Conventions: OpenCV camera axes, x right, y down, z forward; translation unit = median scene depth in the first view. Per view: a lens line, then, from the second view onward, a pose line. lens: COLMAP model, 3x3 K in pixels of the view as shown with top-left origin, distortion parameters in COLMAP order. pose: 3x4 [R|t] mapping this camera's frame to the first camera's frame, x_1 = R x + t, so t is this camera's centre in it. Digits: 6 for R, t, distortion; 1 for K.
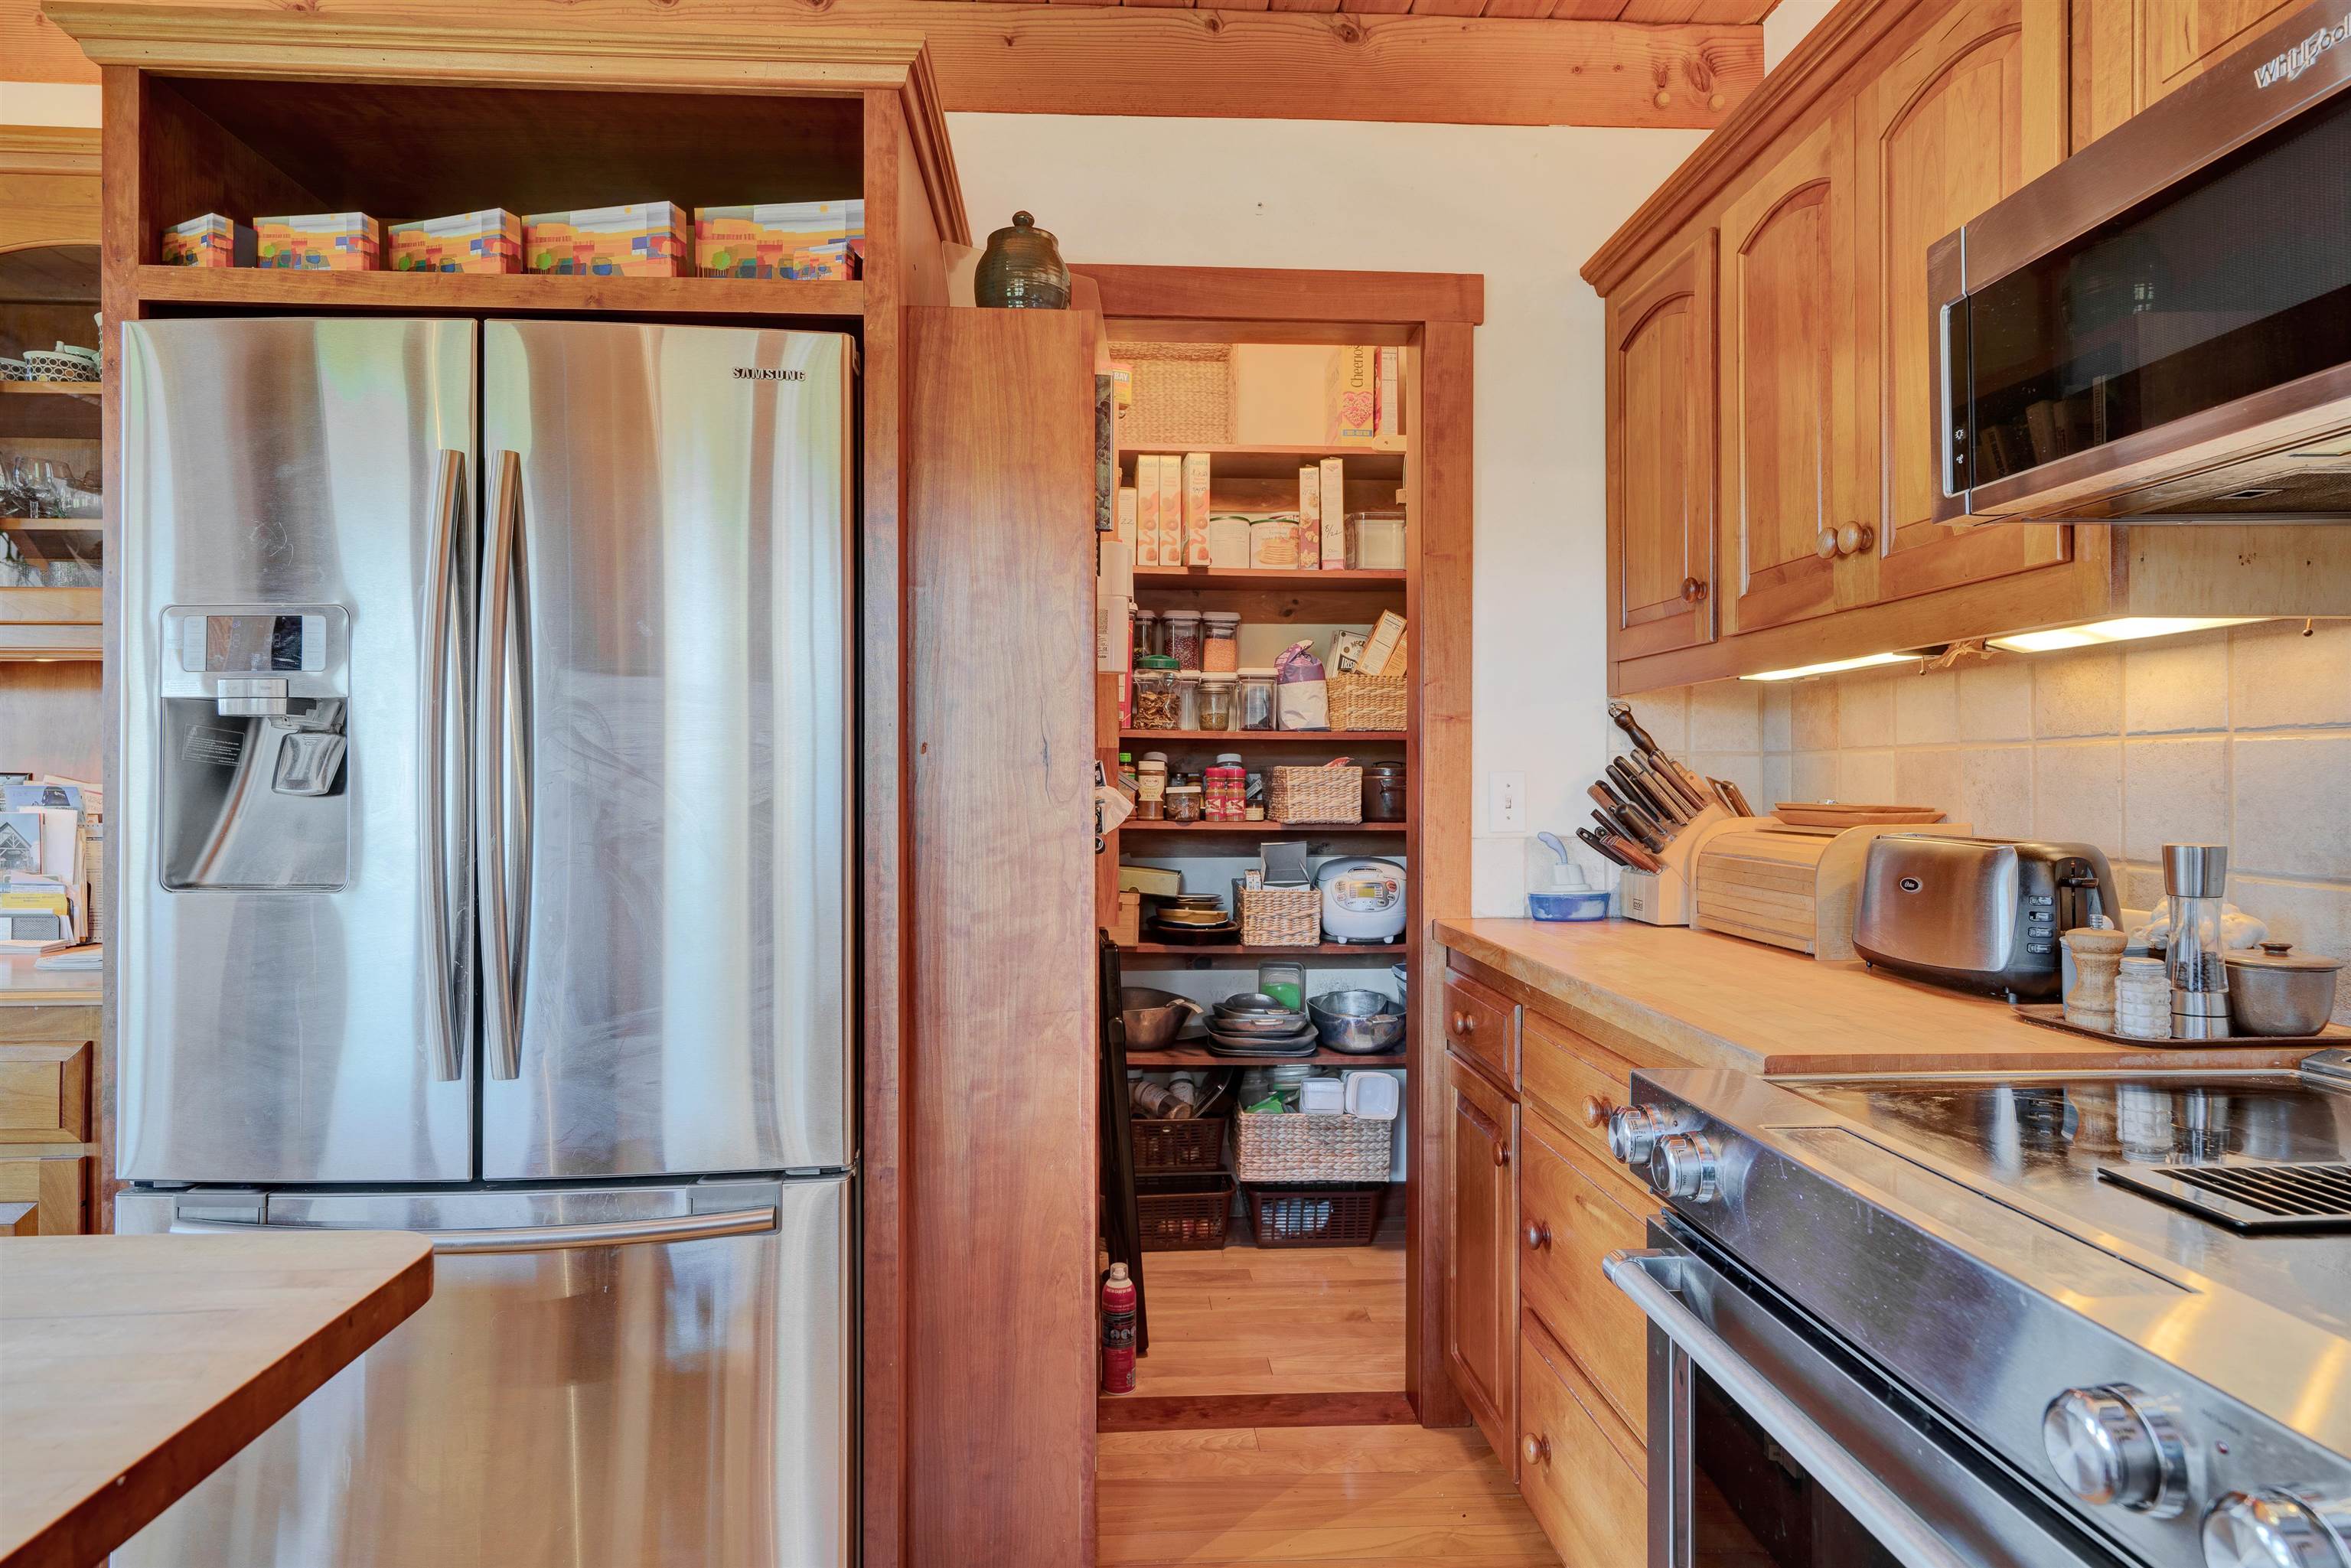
lens RADIAL K [[1341.3, 0, 1171.2], [0, 1341.3, 780.0], [0, 0, 1]] dist [0.005589, 0.000801]
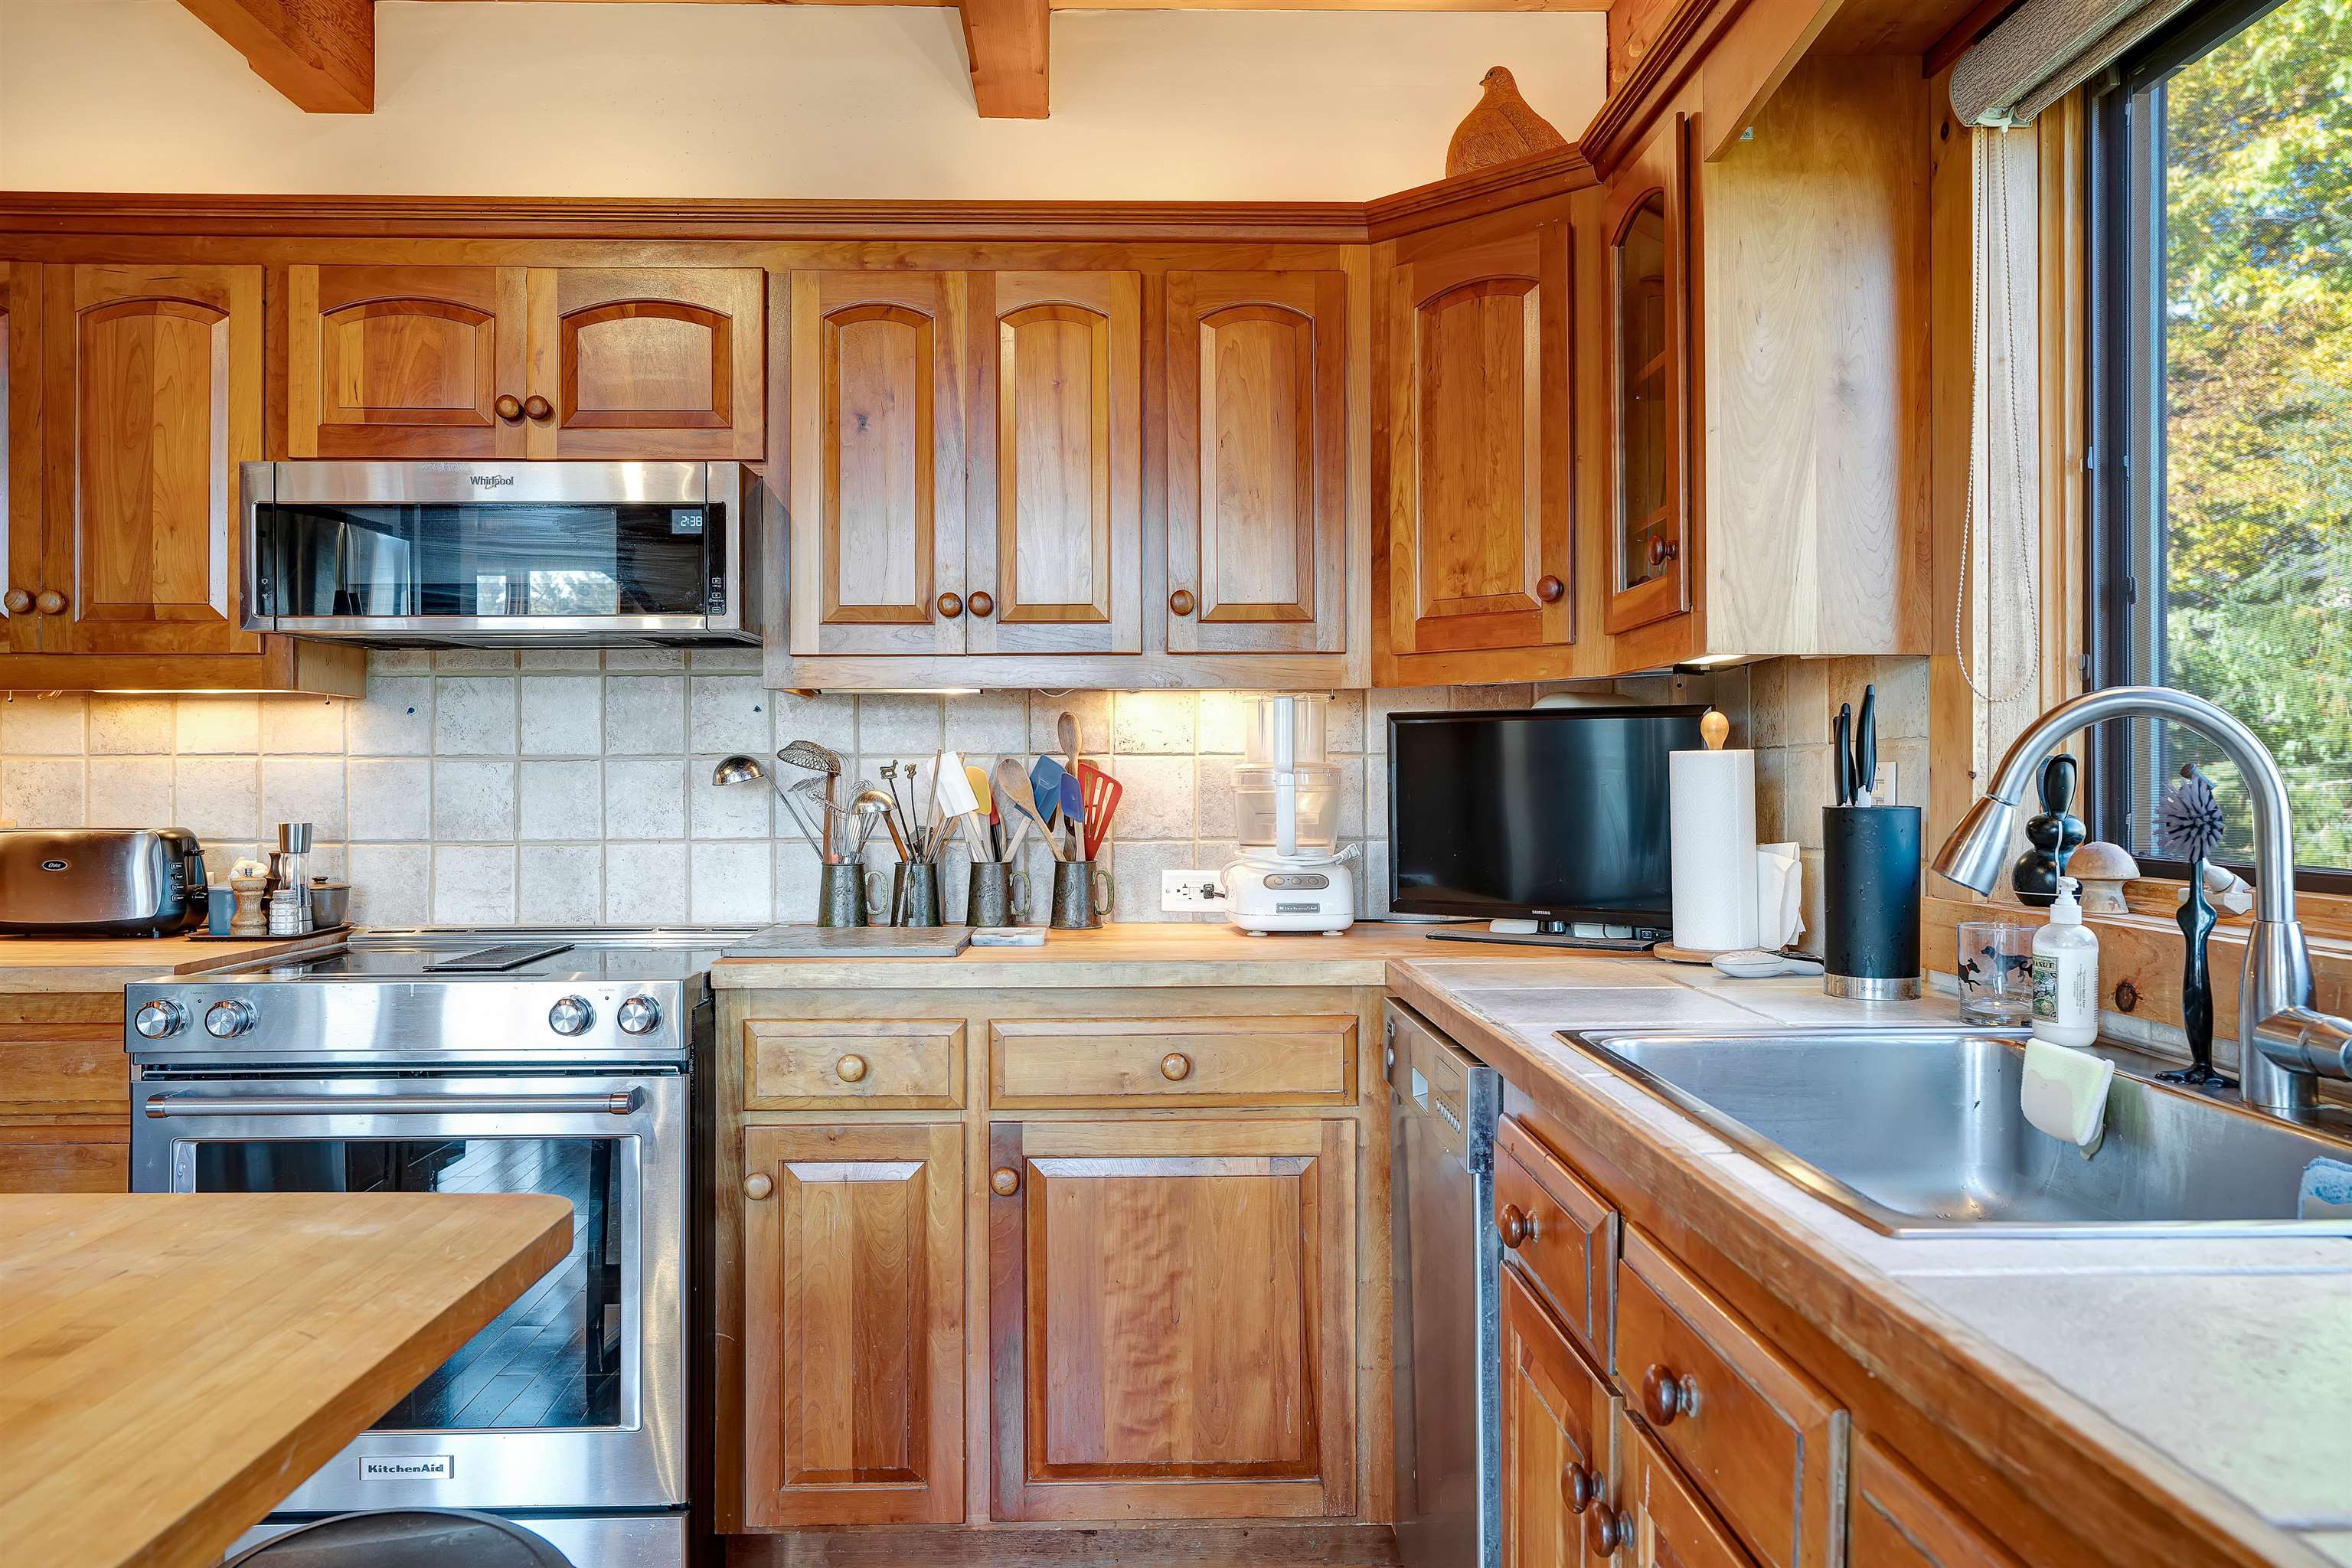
lens RADIAL K [[1679.6, 0, 1169.6], [0, 1679.6, 776.9], [0, 0, 1]] dist [-0.001545, 0.018976]
pose [[0.030250, 0.005886, 0.999525, -1.169123], [0.001305, 0.999982, -0.005928, 0.003326], [-0.999542, 0.001484, 0.030242, -0.162085]]
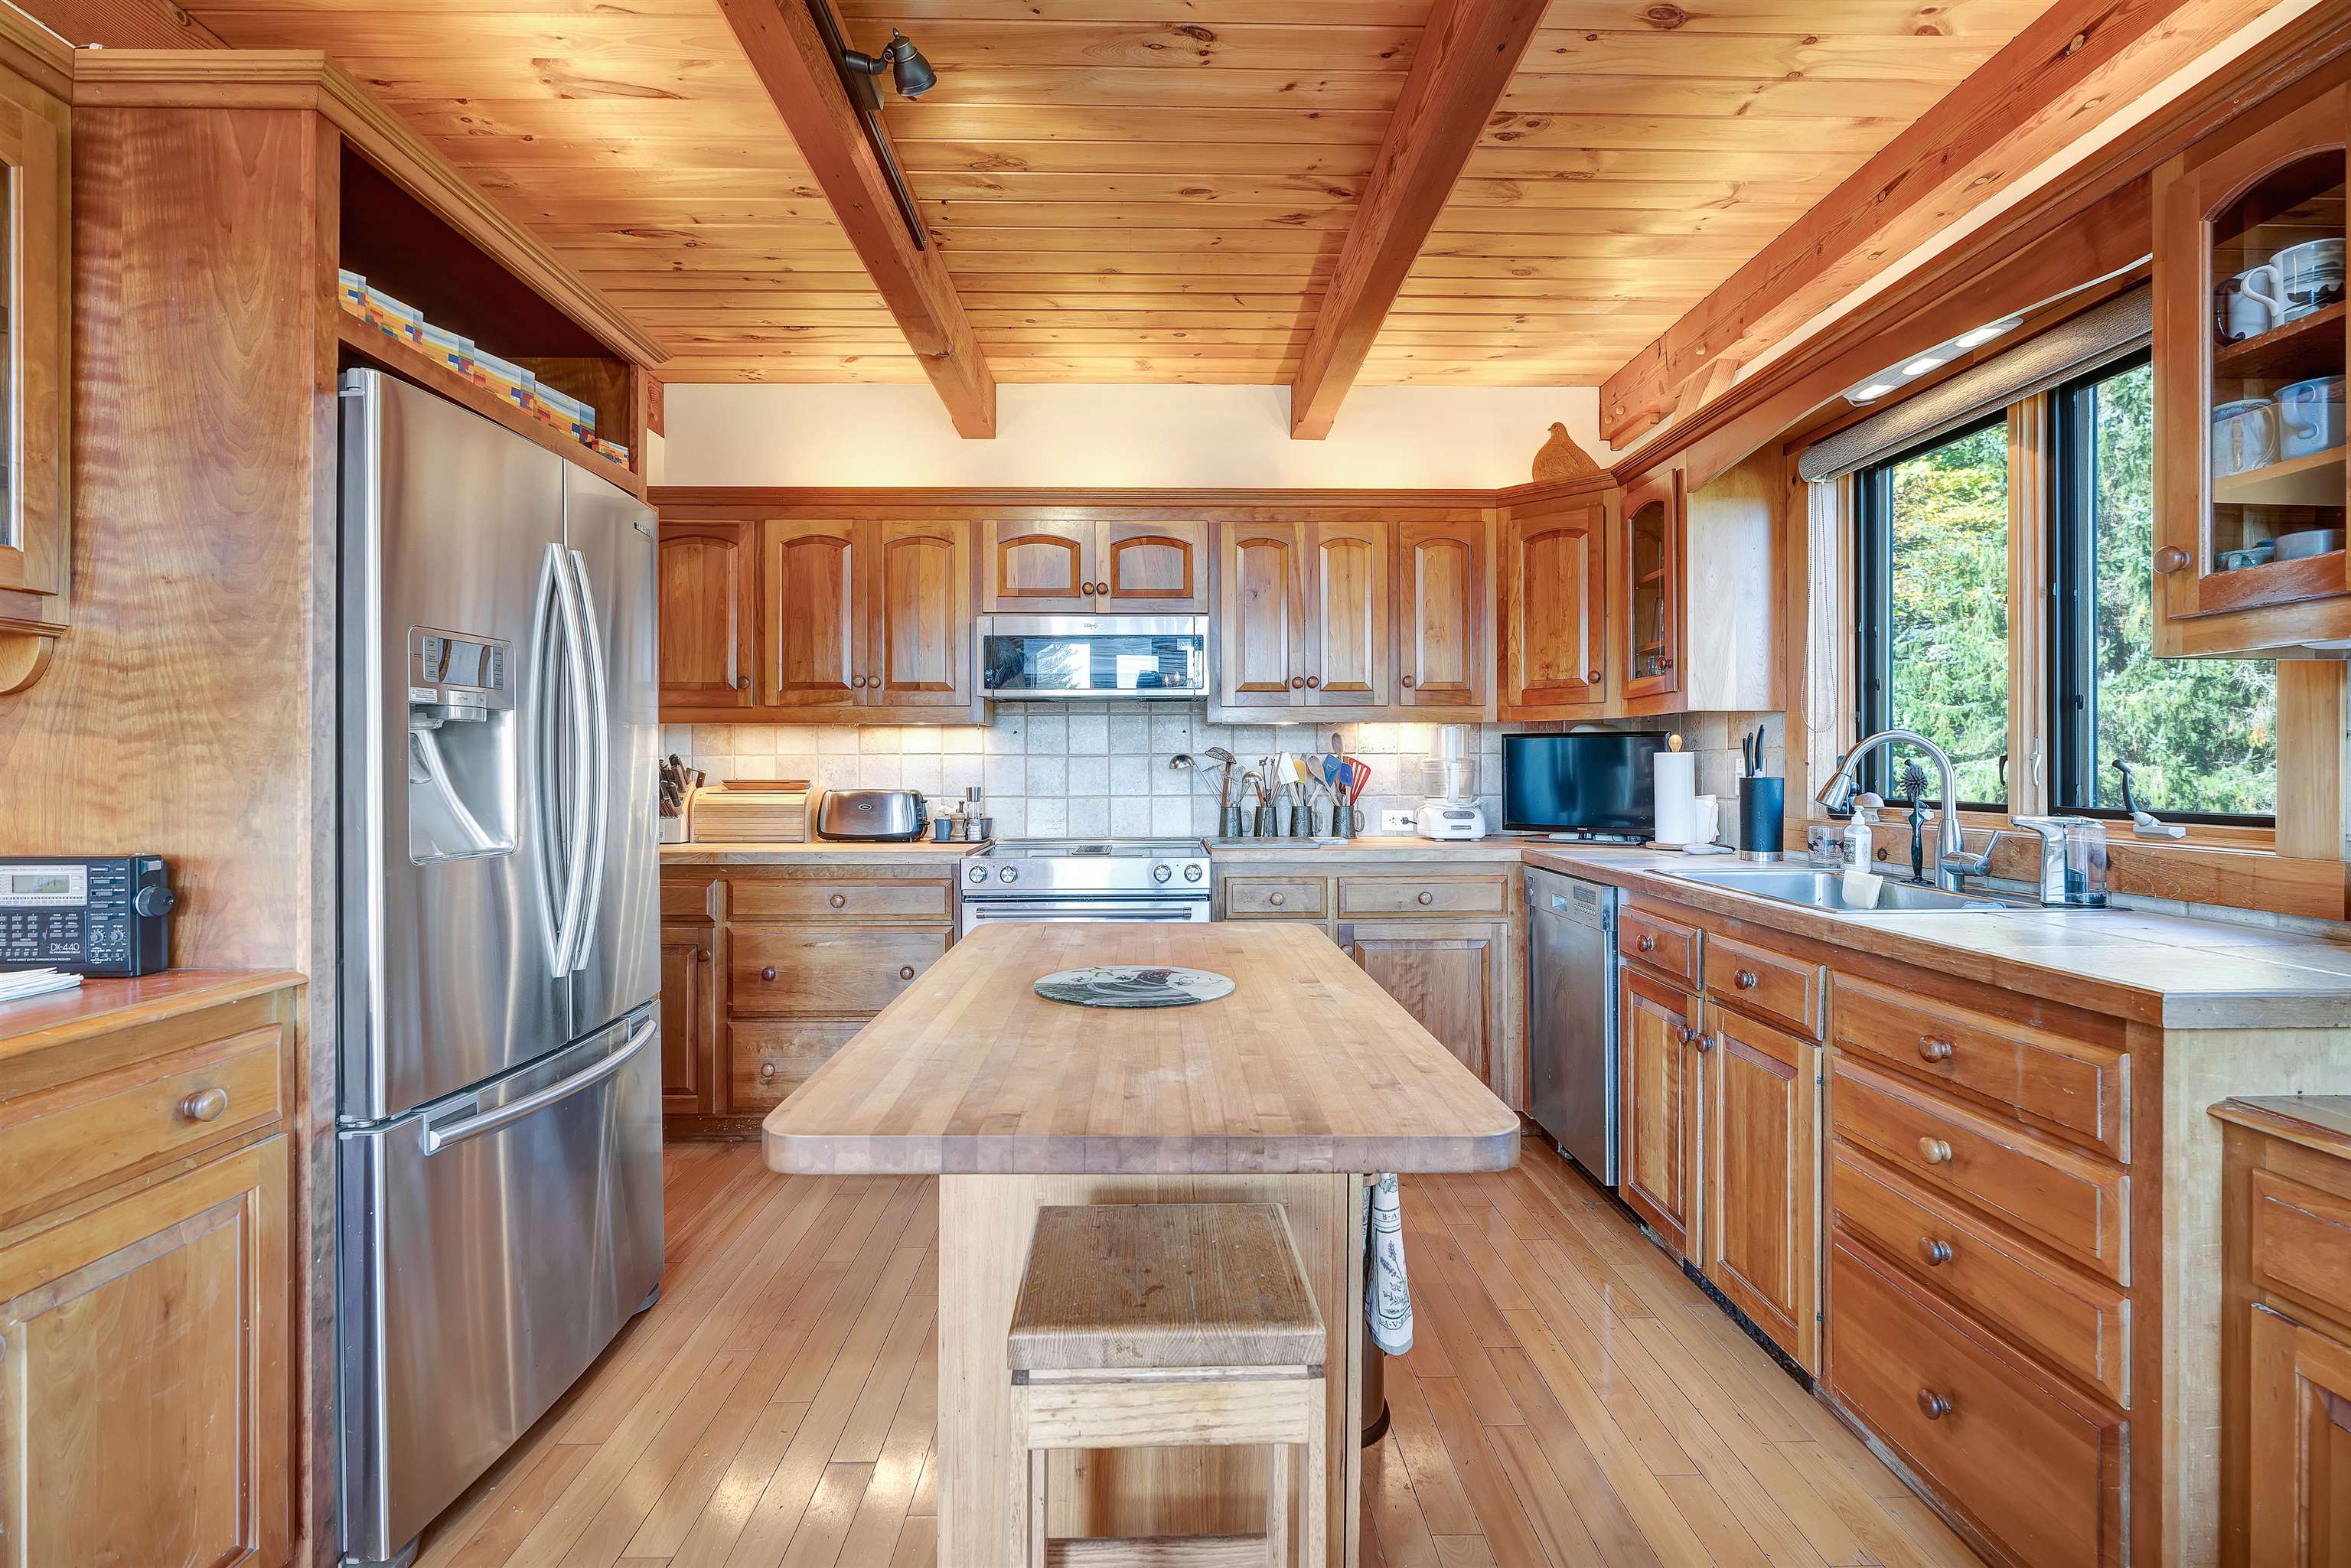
lens RADIAL K [[1086.0, 0, 1178.7], [0, 1086.0, 776.3], [0, 0, 1]] dist [-0.003435, -0.000274]
pose [[0.032303, -0.005821, 0.999461, -1.808124], [0.001744, 0.999982, 0.005767, 0.003742], [-0.999477, 0.001557, 0.032313, 0.306079]]
